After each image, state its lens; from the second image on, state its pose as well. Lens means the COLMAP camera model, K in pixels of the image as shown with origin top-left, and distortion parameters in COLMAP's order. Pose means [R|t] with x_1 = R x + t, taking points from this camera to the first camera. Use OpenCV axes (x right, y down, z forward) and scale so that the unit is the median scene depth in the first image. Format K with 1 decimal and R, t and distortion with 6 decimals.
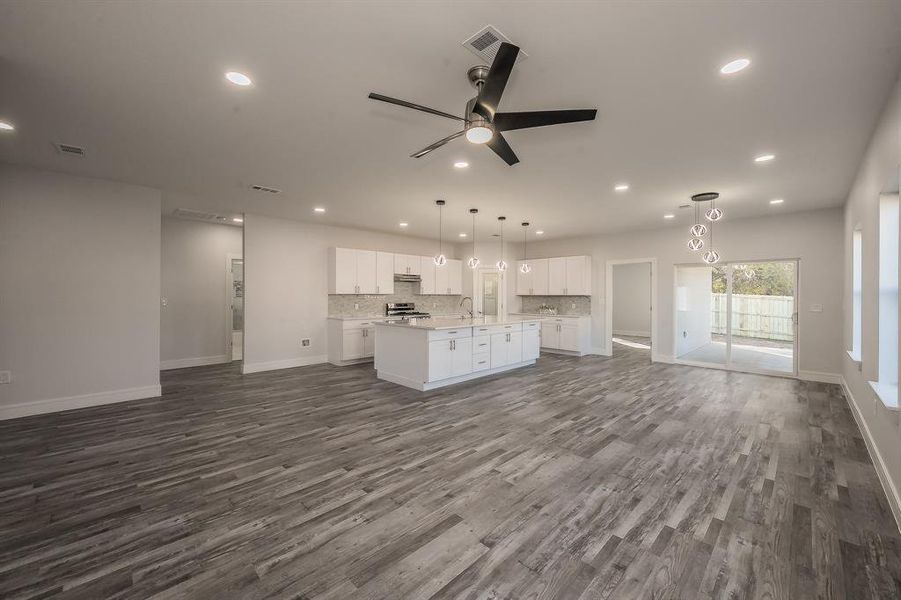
lens RADIAL K [[357.4, 0, 439.1], [0, 357.4, 307.4], [0, 0, 1]] dist [-0.001574, -0.000184]
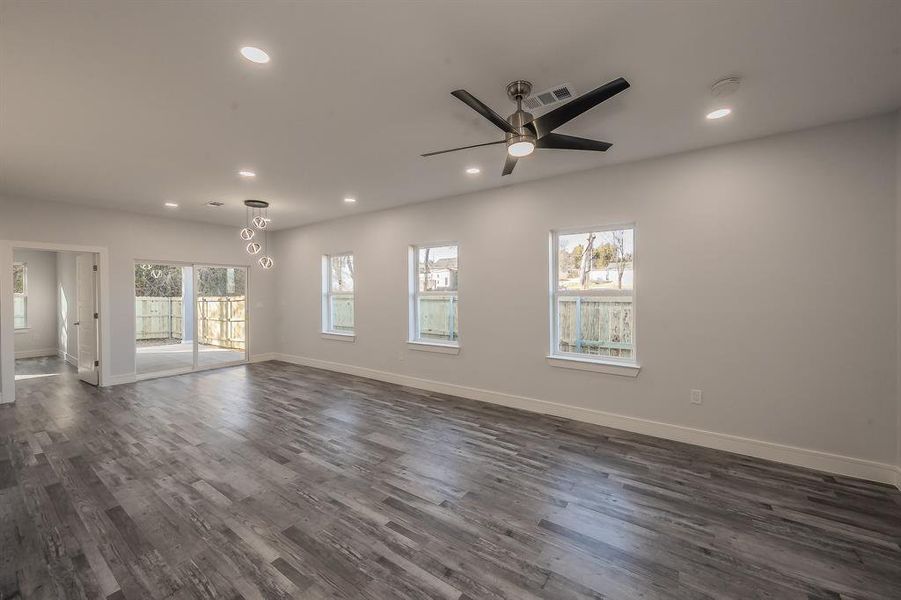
lens RADIAL K [[353.2, 0, 461.7], [0, 353.2, 297.3], [0, 0, 1]] dist [-0.001928, -0.000094]
pose [[-0.216483, -0.017866, 0.976123, -0.444504], [0.037855, 0.998927, 0.026679, -0.041552], [-0.975552, 0.042727, -0.215575, 0.732894]]
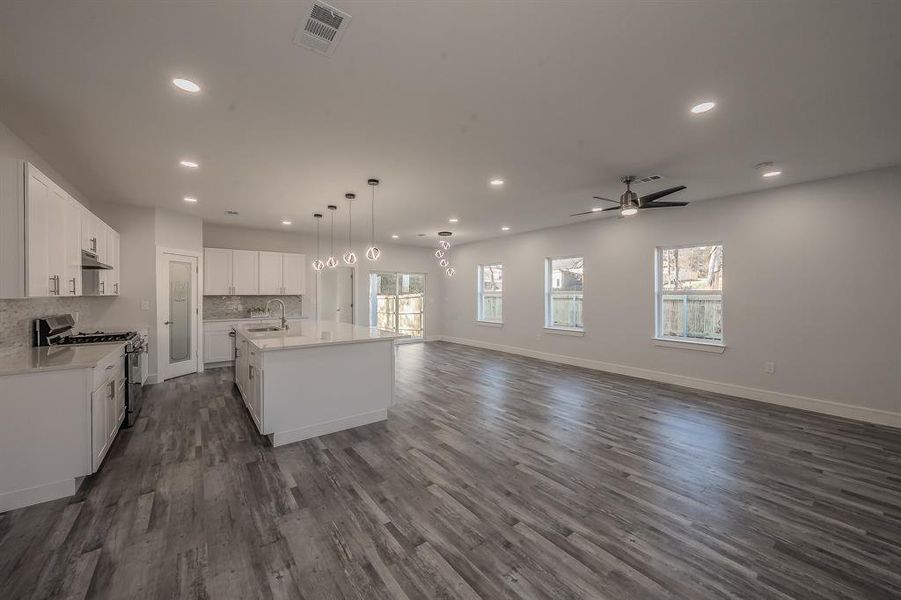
lens RADIAL K [[353.2, 0, 461.7], [0, 353.2, 297.3], [0, 0, 1]] dist [-0.001928, -0.000094]
pose [[0.085000, -0.015521, 0.996260, -0.952315], [0.036080, 0.999271, 0.012490, -0.043650], [-0.995728, 0.034883, 0.085498, 0.906345]]
